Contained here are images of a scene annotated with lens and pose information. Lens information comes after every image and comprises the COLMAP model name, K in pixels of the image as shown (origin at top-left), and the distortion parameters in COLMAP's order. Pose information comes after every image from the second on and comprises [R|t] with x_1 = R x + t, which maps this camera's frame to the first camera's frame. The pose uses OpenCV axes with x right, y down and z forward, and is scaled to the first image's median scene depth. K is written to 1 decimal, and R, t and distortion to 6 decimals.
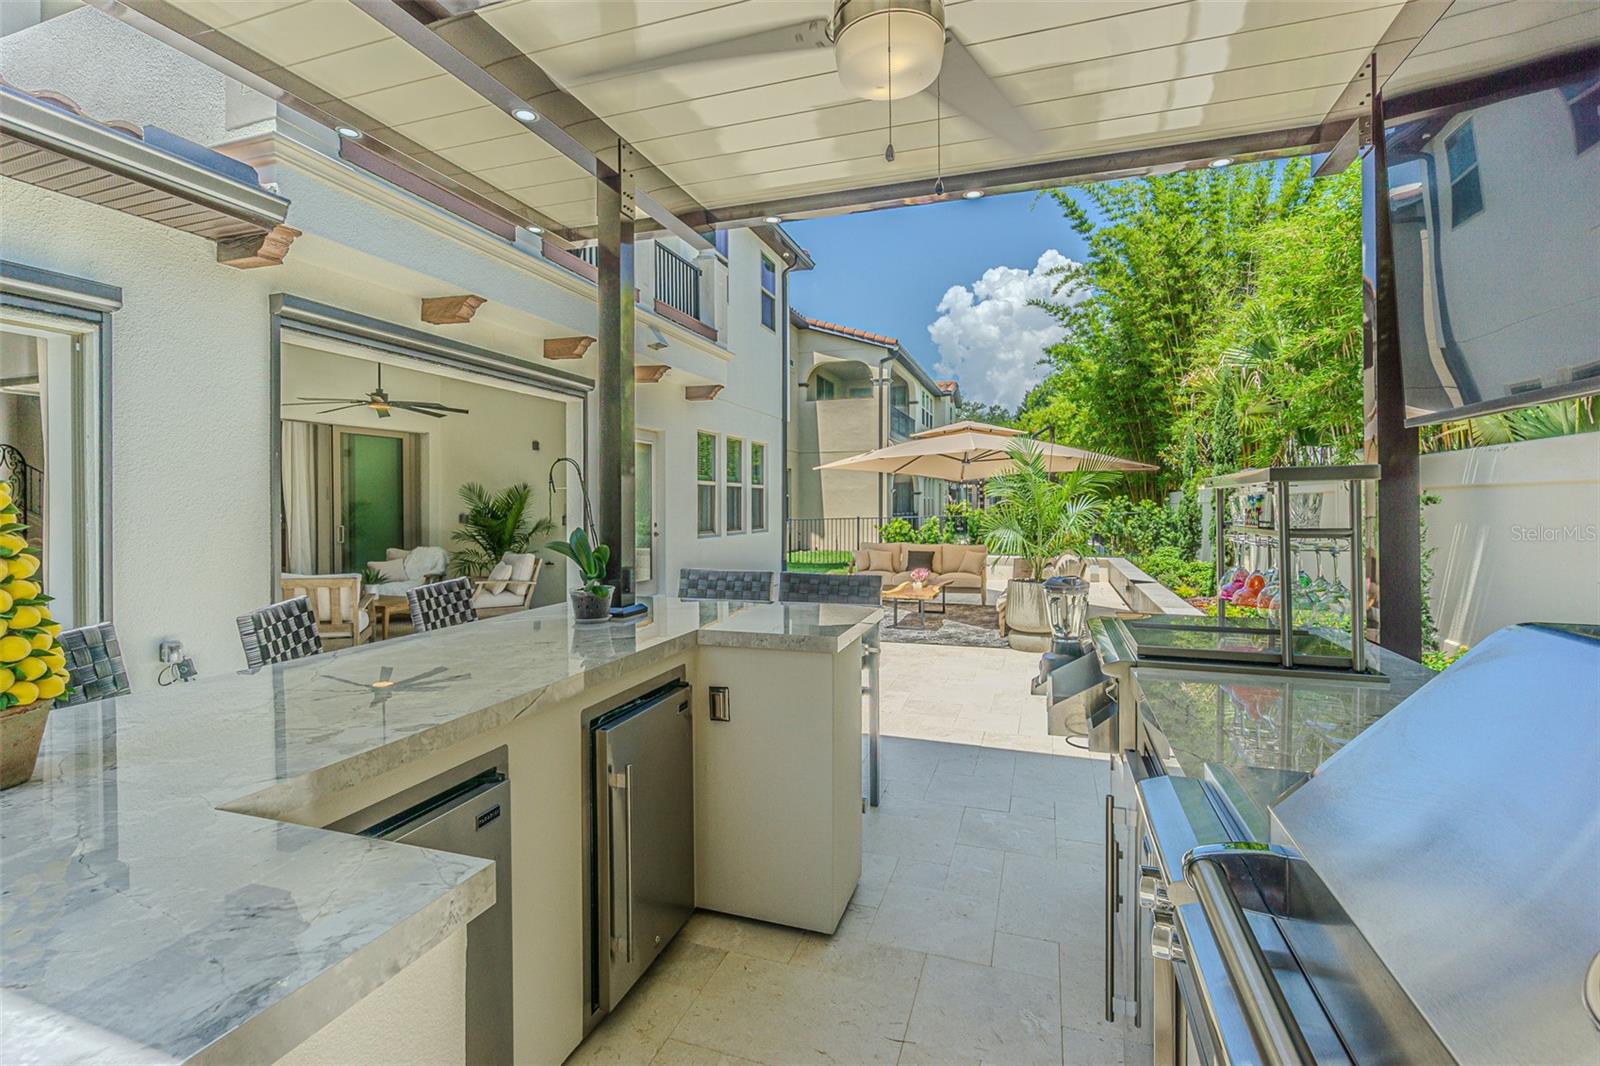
lens RADIAL K [[719.0, 0, 795.4], [0, 719.0, 506.7], [0, 0, 1]] dist [0.001287, -0.000280]
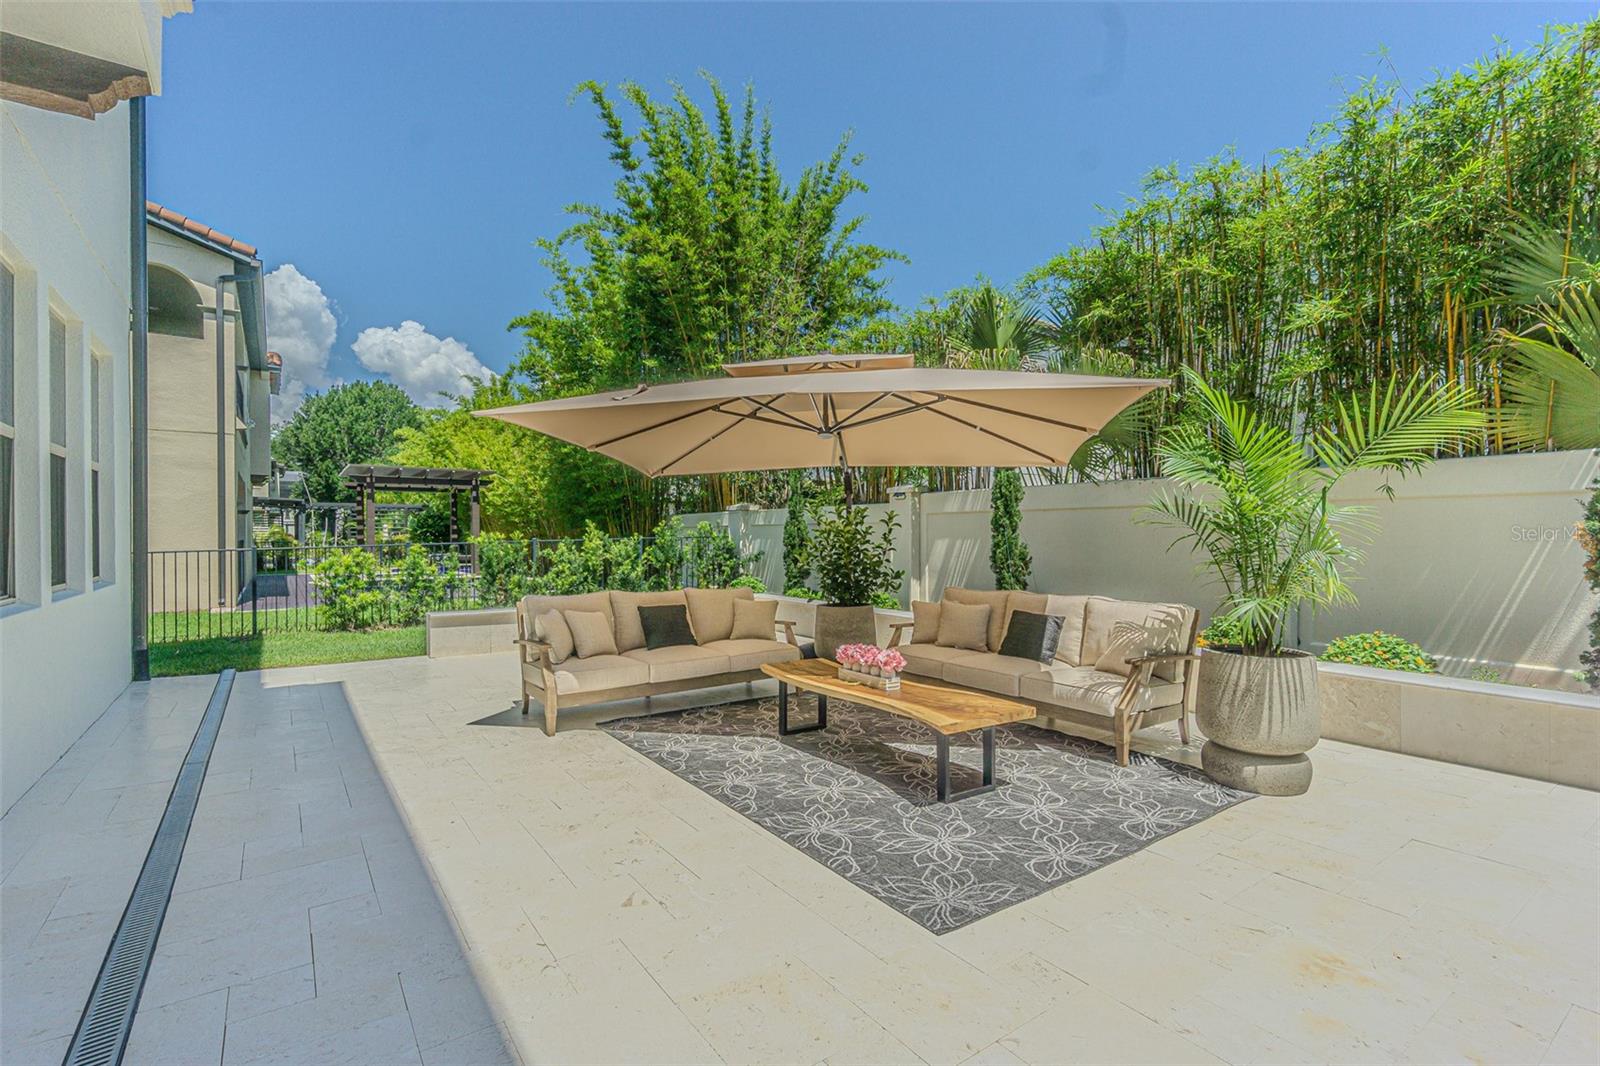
lens RADIAL K [[744.3, 0, 800.0], [0, 744.3, 533.0], [0, 0, 1]] dist [-0.000447, -0.000278]
pose [[0.584321, 0.003721, 0.811514, -0.234932], [0.003911, 0.999965, -0.007401, 0.016554], [-0.811513, 0.007498, 0.584286, 0.724867]]
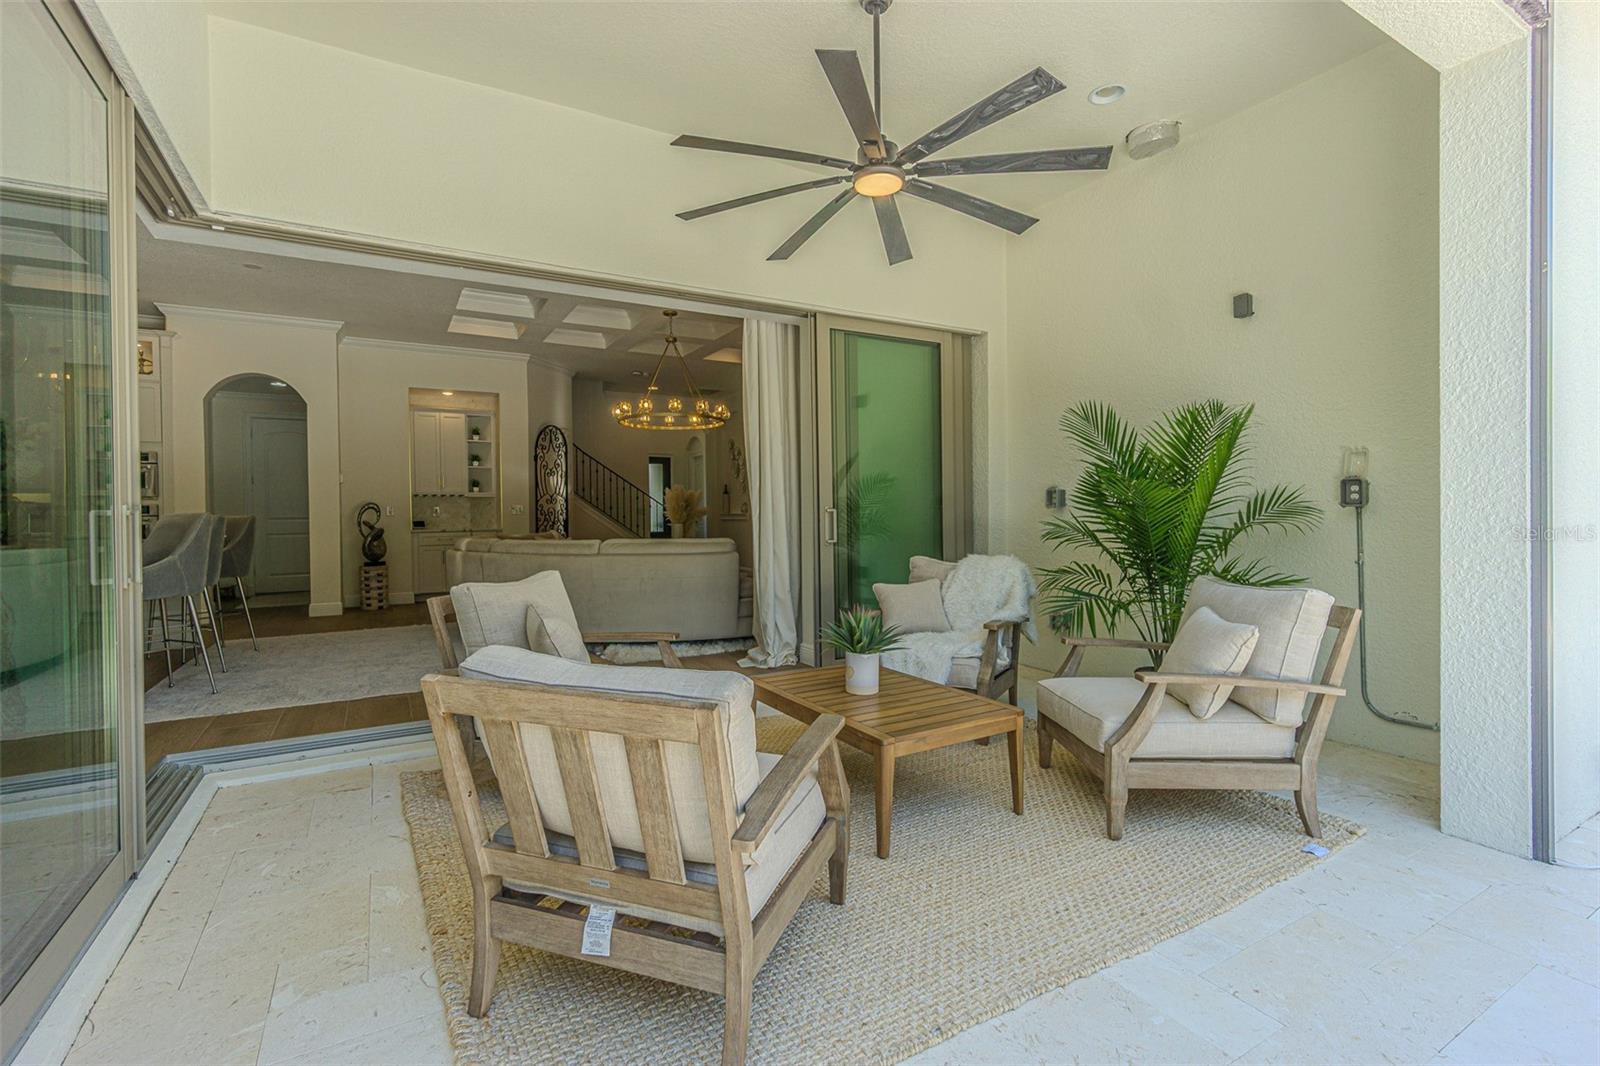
lens RADIAL K [[717.4, 0, 784.6], [0, 717.4, 519.5], [0, 0, 1]] dist [-0.001646, -0.000468]
pose [[0.748135, -0.001921, -0.663544, -0.304320], [0.006677, 0.999967, 0.004633, 0.029745], [0.663513, -0.007896, 0.748123, 0.569779]]
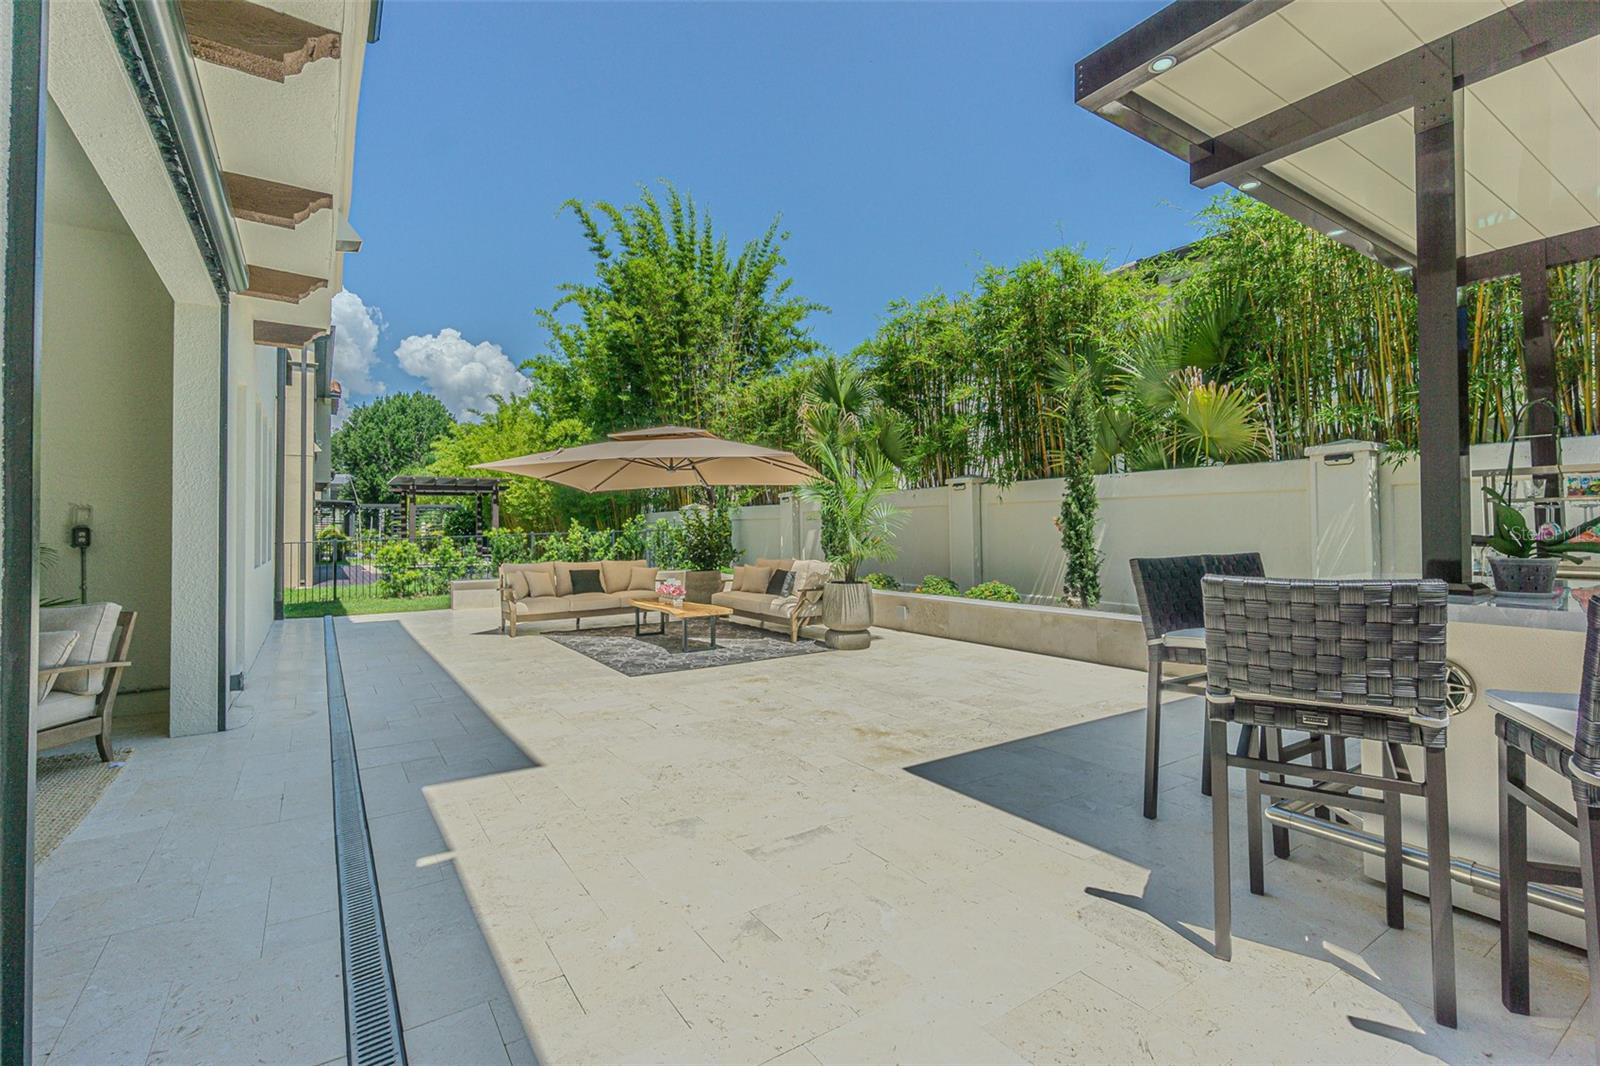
lens RADIAL K [[719.0, 0, 795.4], [0, 719.0, 506.7], [0, 0, 1]] dist [0.001287, -0.000280]
pose [[0.609144, 0.020438, 0.792797, -0.429695], [0.012470, 0.999297, -0.035343, 0.022310], [-0.792962, 0.031415, 0.608461, 0.315677]]
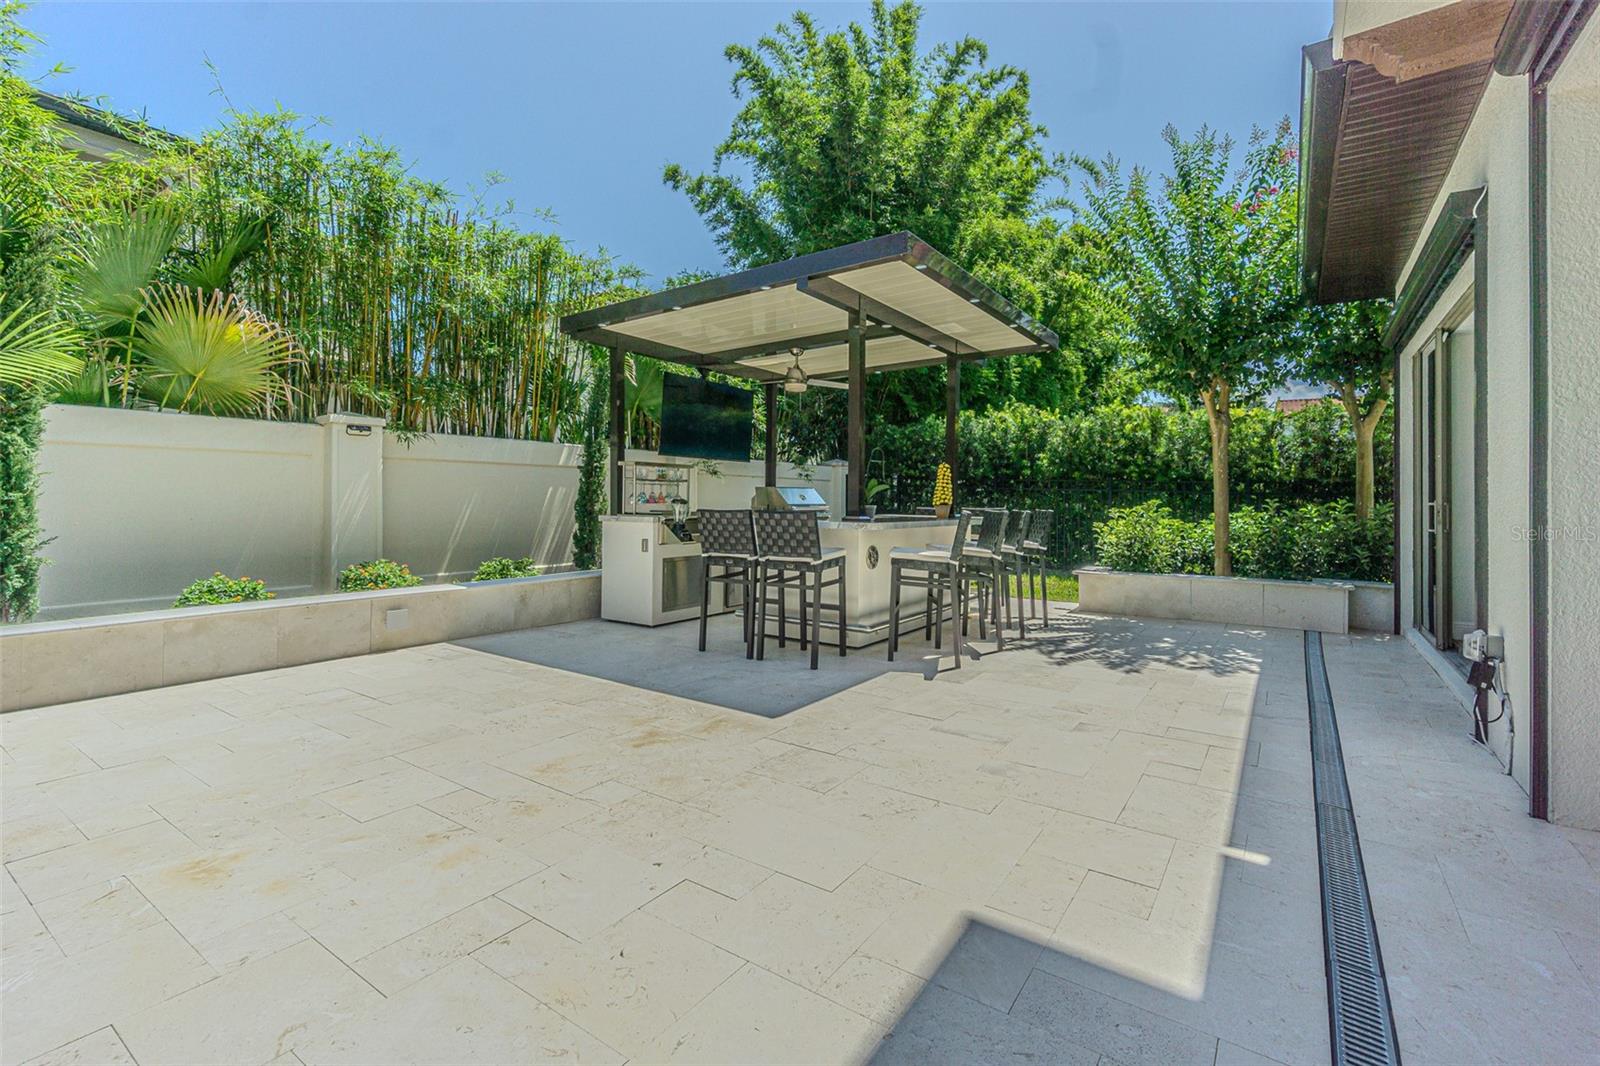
lens RADIAL K [[722.3, 0, 795.3], [0, 722.3, 496.7], [0, 0, 1]] dist [0.002250, 0.000055]
pose [[-0.961745, -0.003035, 0.273929, -0.199617], [-0.002559, 0.999995, 0.002093, 0.026998], [-0.273933, 0.001312, -0.961748, 0.905037]]
